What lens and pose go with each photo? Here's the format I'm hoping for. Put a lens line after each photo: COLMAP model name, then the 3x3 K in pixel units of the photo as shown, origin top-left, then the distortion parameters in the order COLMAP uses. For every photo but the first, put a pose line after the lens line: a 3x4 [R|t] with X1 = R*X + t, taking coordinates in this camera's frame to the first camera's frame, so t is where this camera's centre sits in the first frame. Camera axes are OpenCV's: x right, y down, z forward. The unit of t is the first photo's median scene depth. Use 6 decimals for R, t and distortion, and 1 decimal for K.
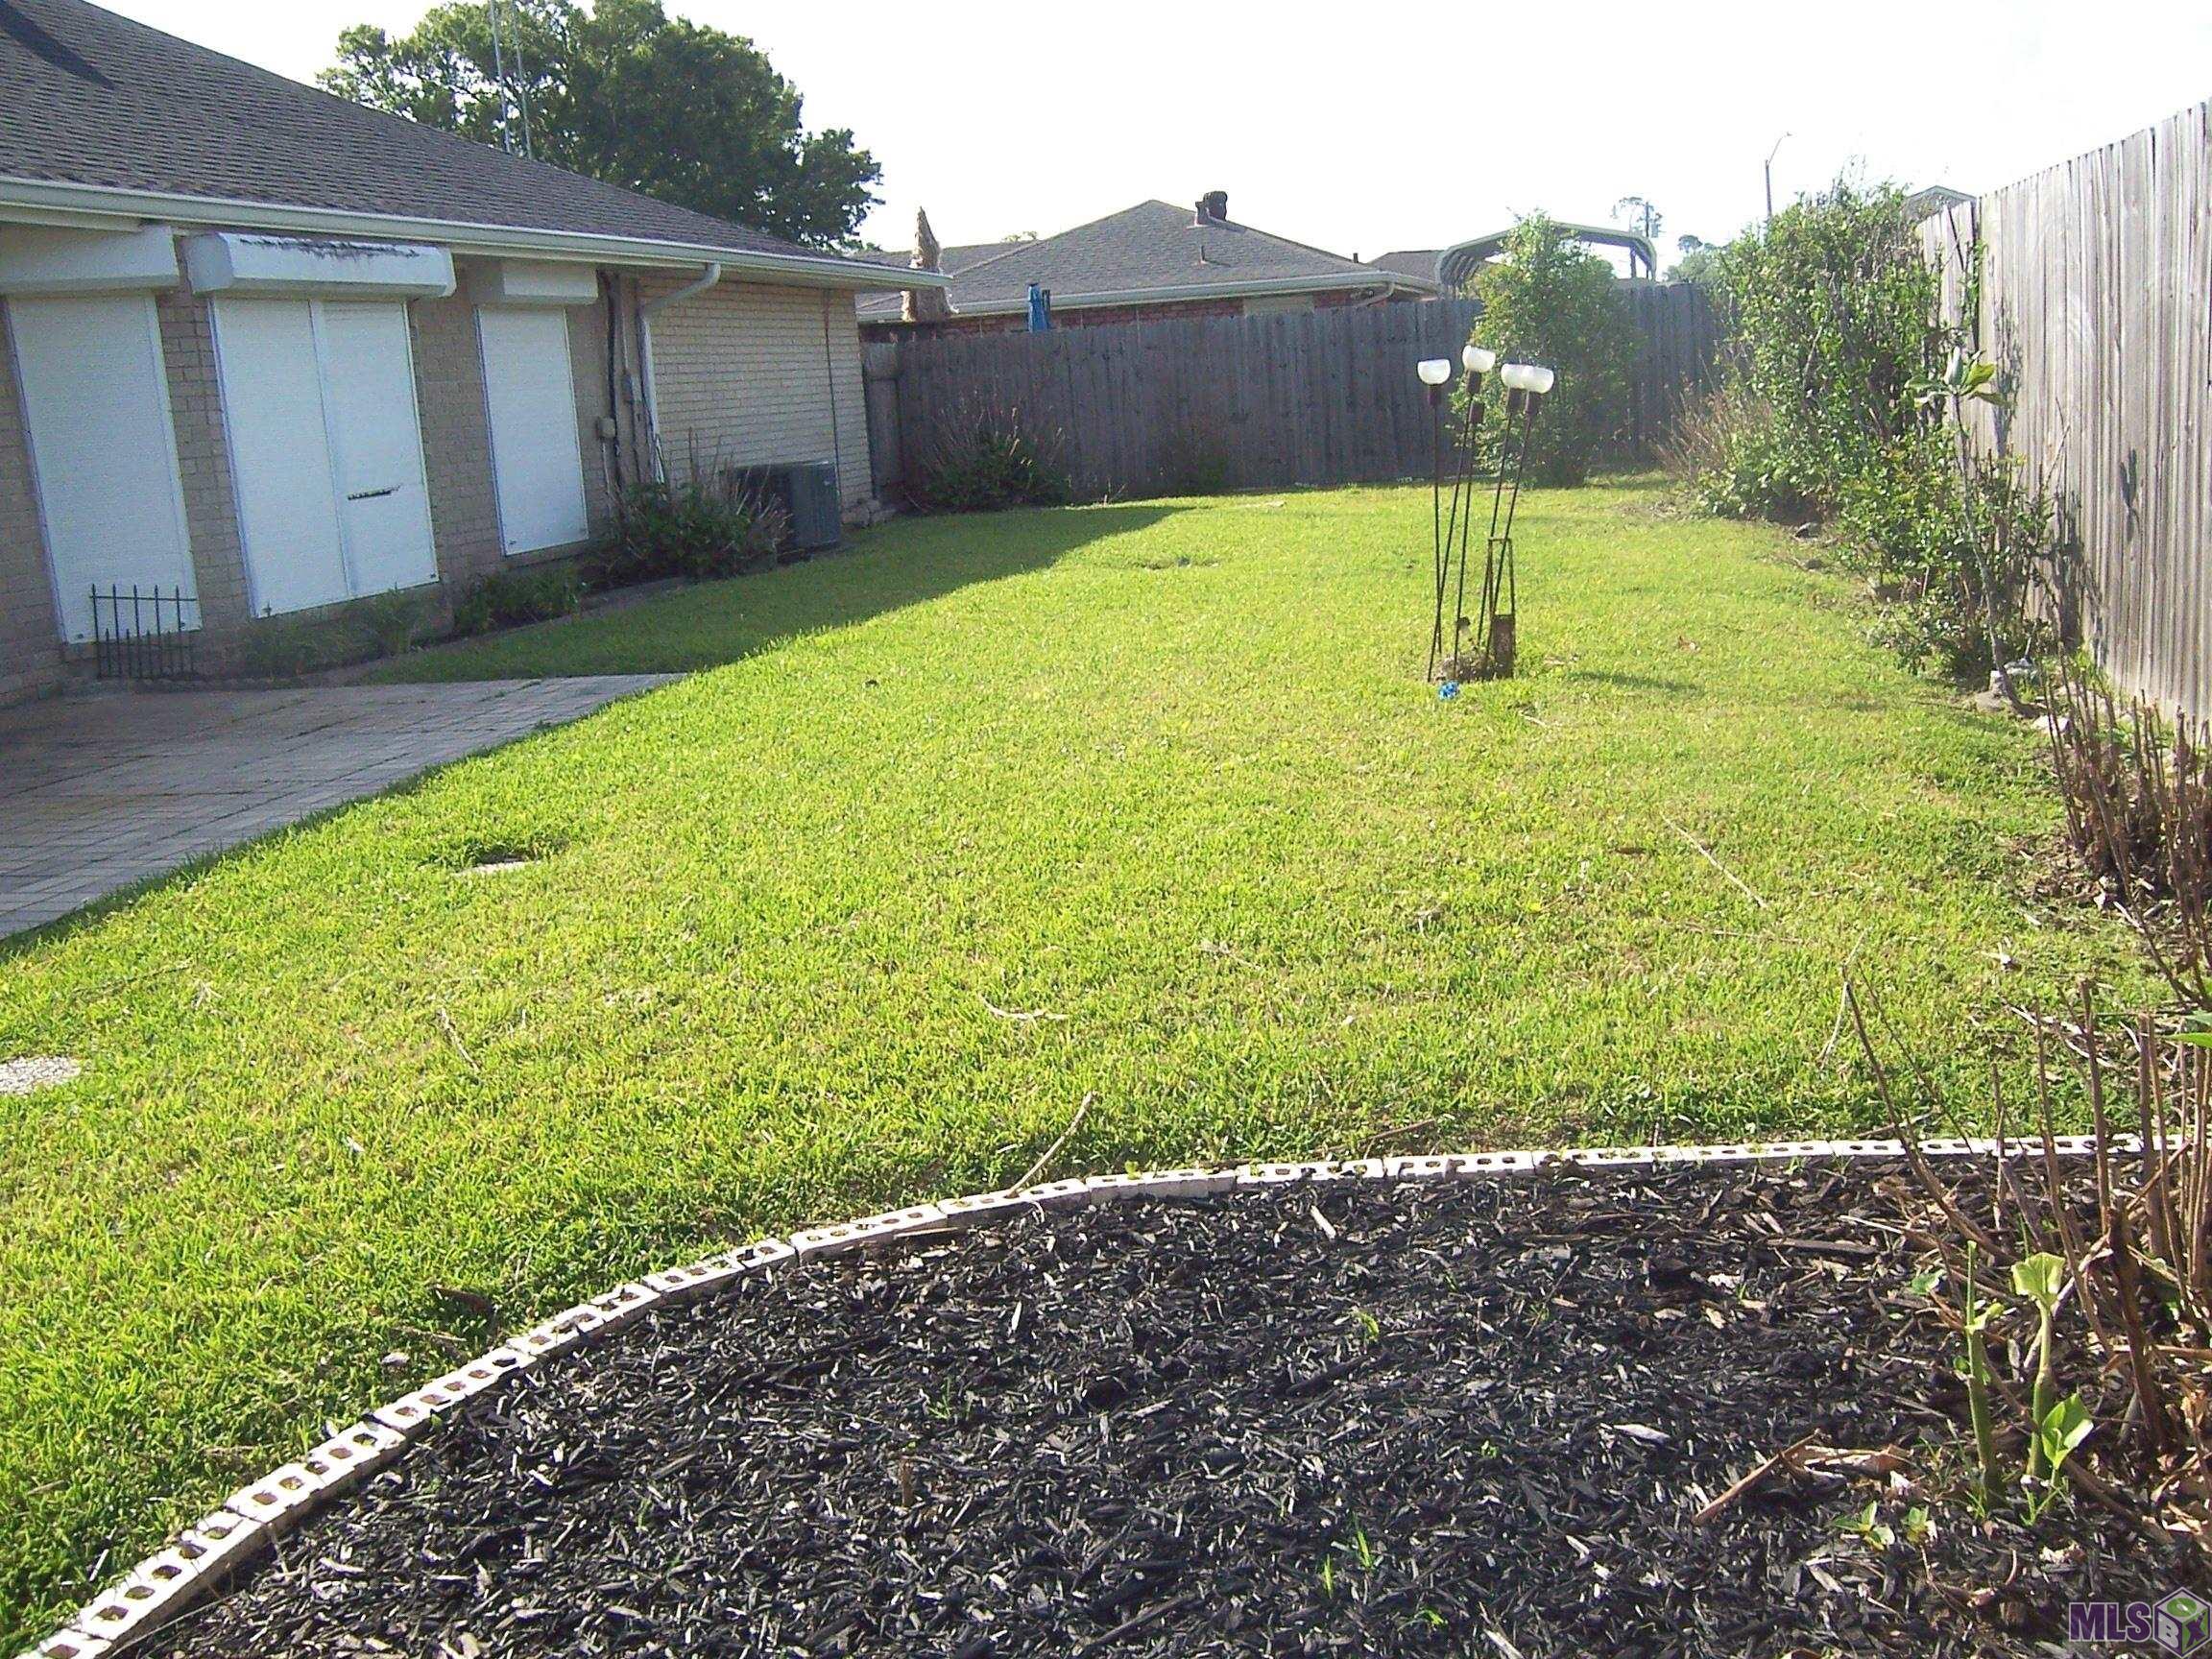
lens RADIAL K [[2188.7, 0, 1126.2], [0, 2188.7, 828.3], [0, 0, 1]] dist [-0.139583, 0.209634]
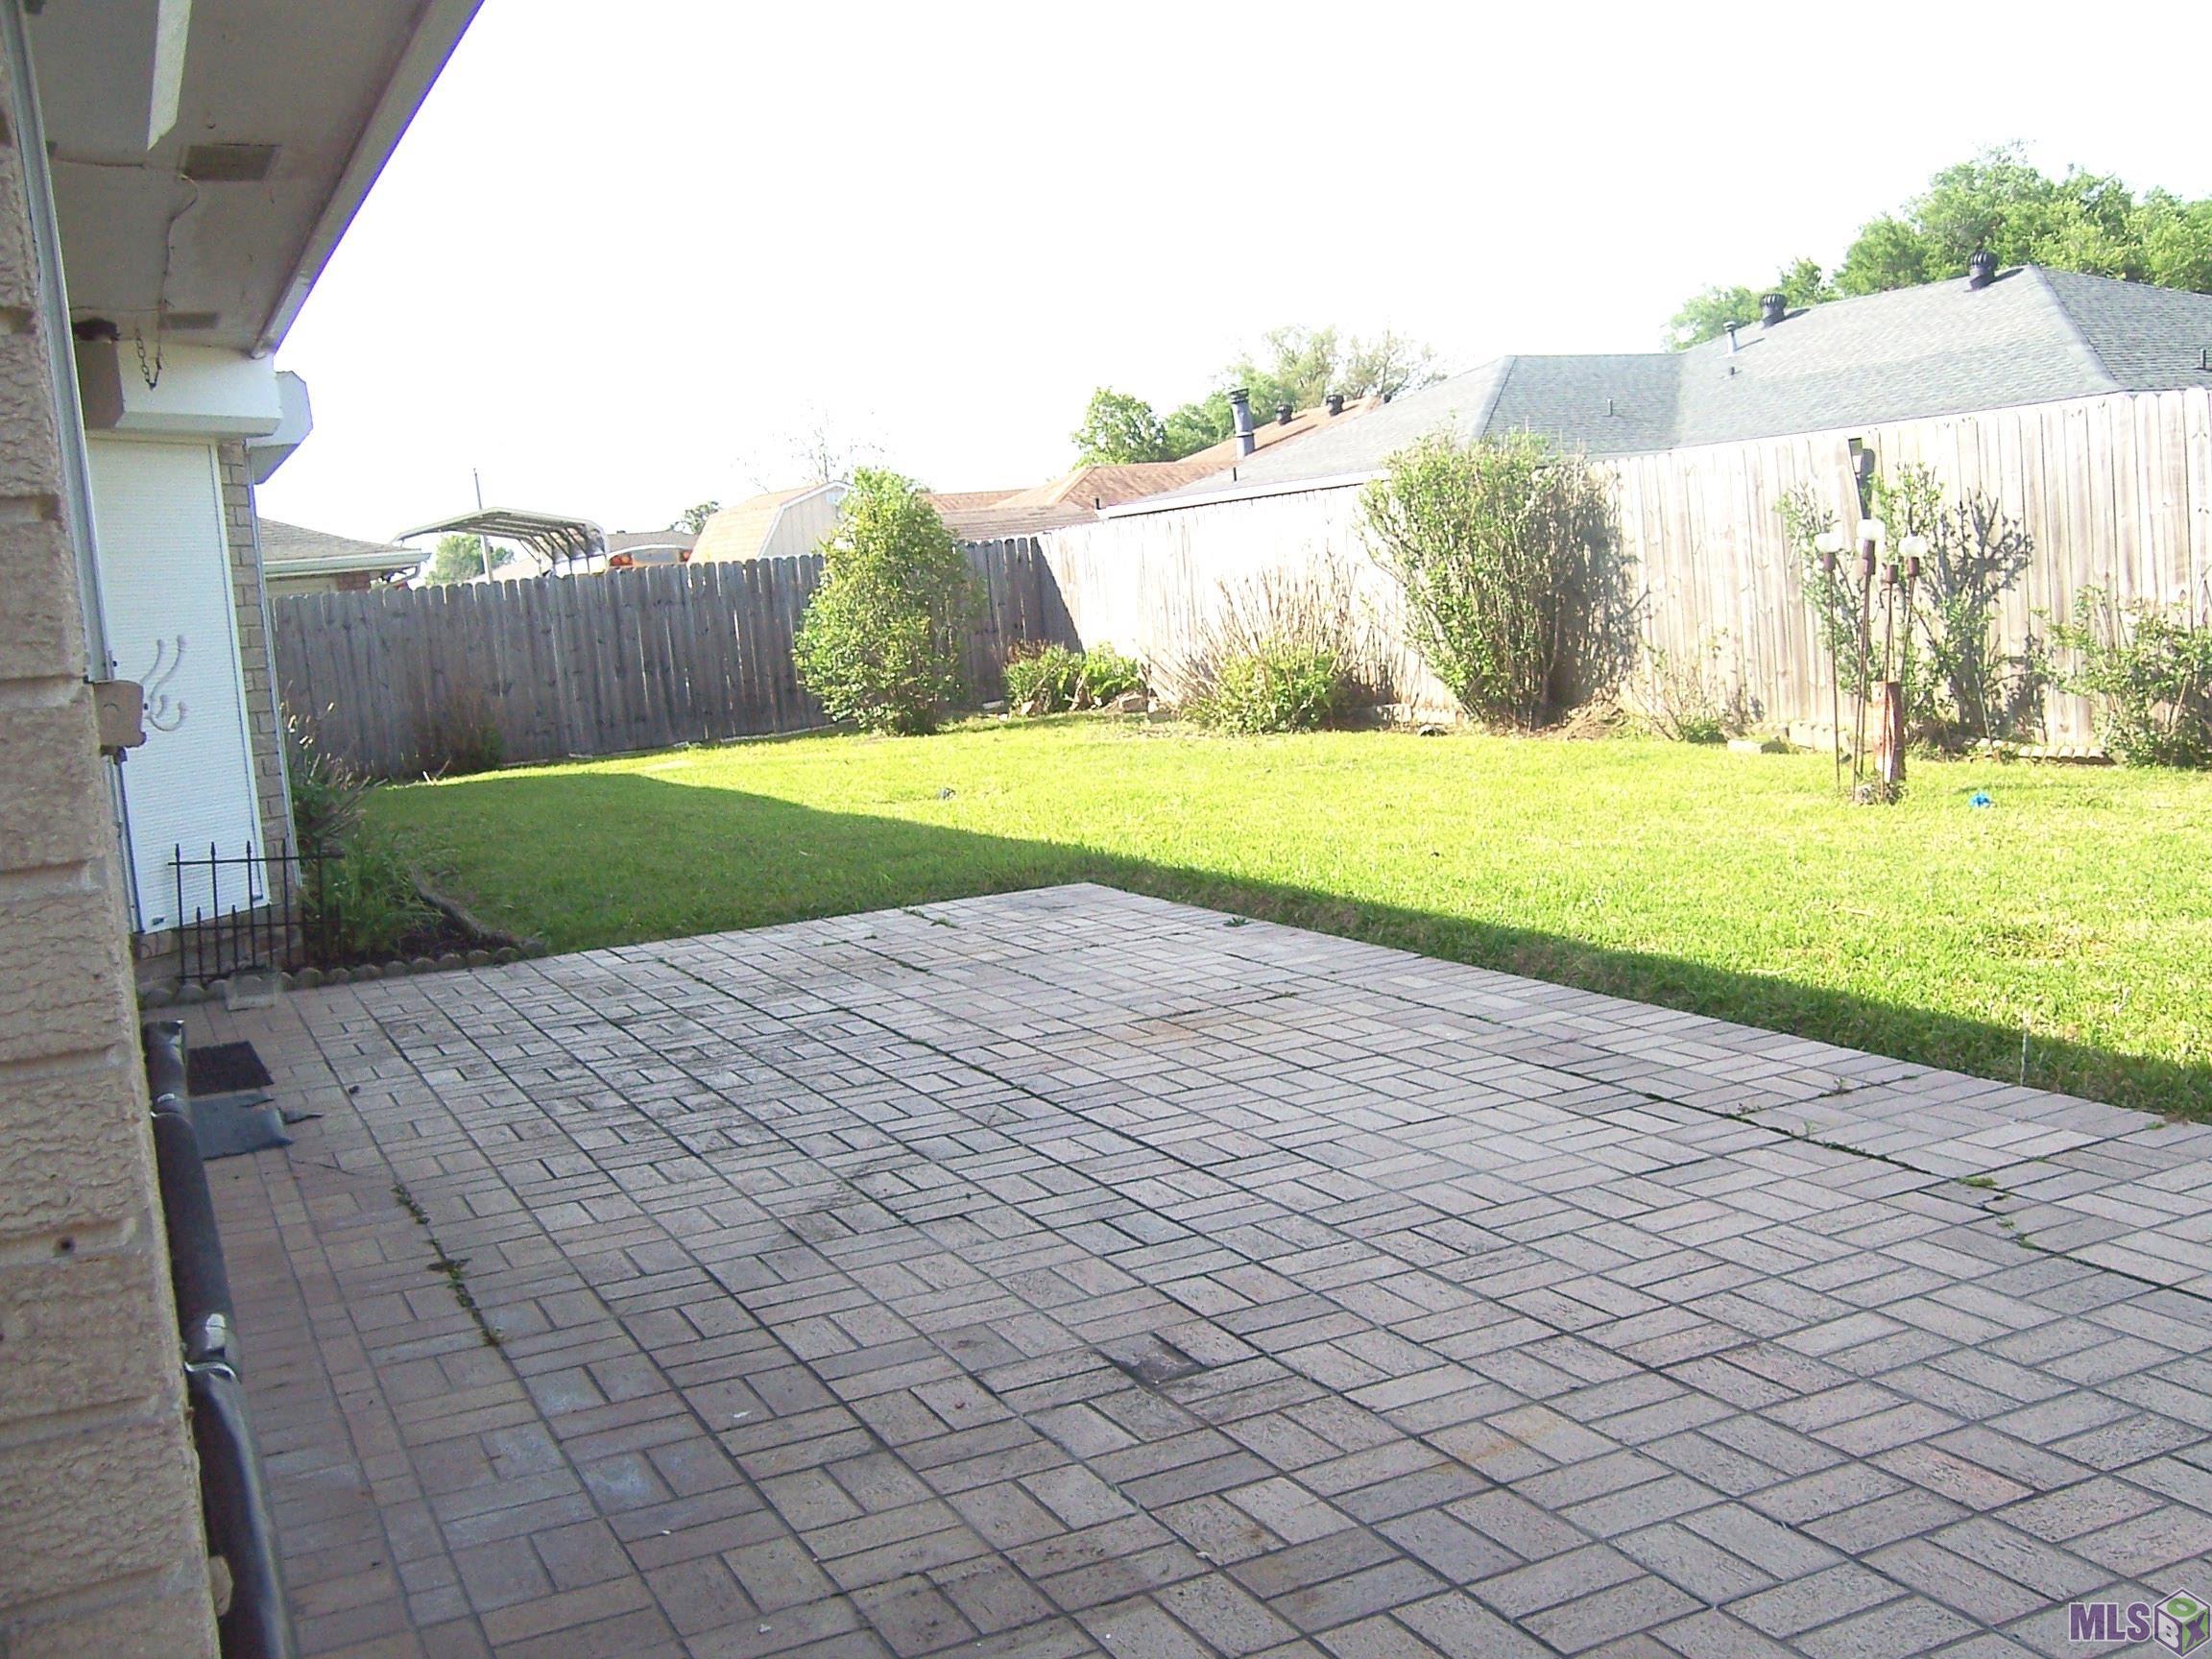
lens RADIAL K [[2188.7, 0, 1126.2], [0, 2188.7, 828.3], [0, 0, 1]] dist [-0.139583, 0.209634]
pose [[0.781278, -0.062896, 0.621006, -0.668614], [0.152324, 0.984042, -0.091972, -0.008258], [-0.605312, 0.166450, 0.778391, 0.270034]]
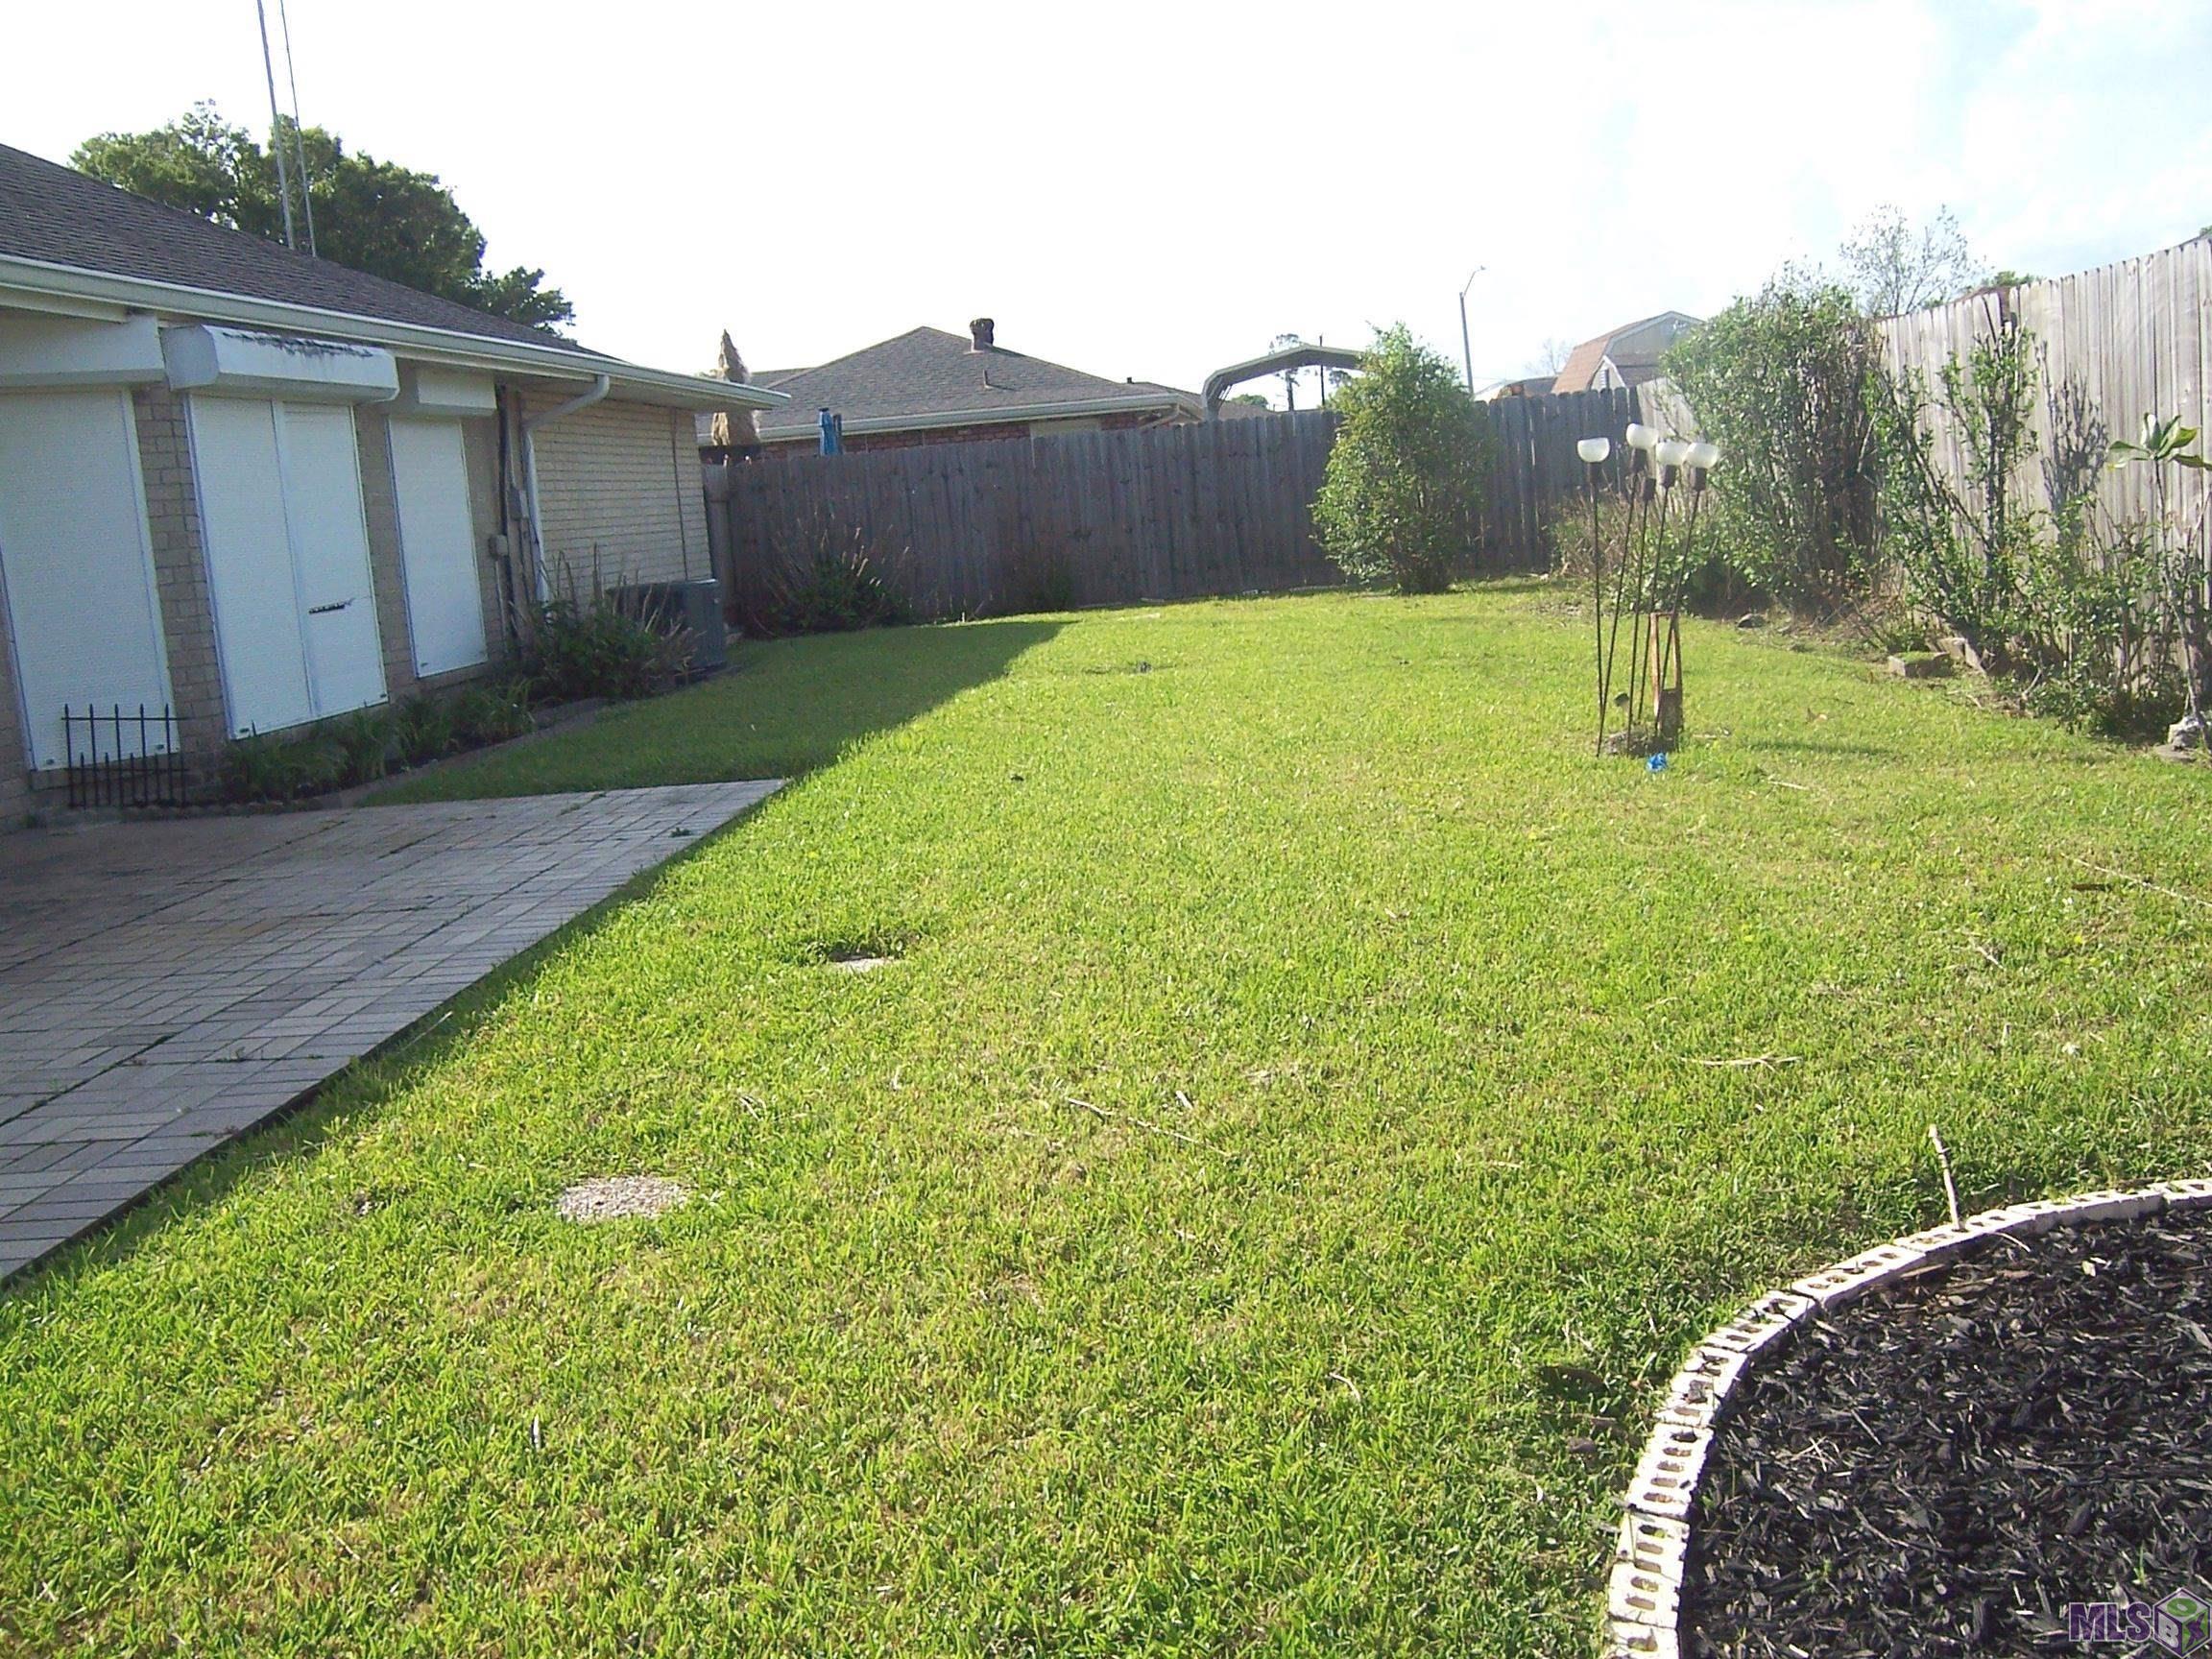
lens RADIAL K [[2188.7, 0, 1126.2], [0, 2188.7, 828.3], [0, 0, 1]] dist [-0.139583, 0.209634]
pose [[0.988053, -0.033612, 0.150404, -0.174729], [0.042835, 0.997367, -0.058511, 0.010841], [-0.148041, 0.064254, 0.986892, 0.038866]]
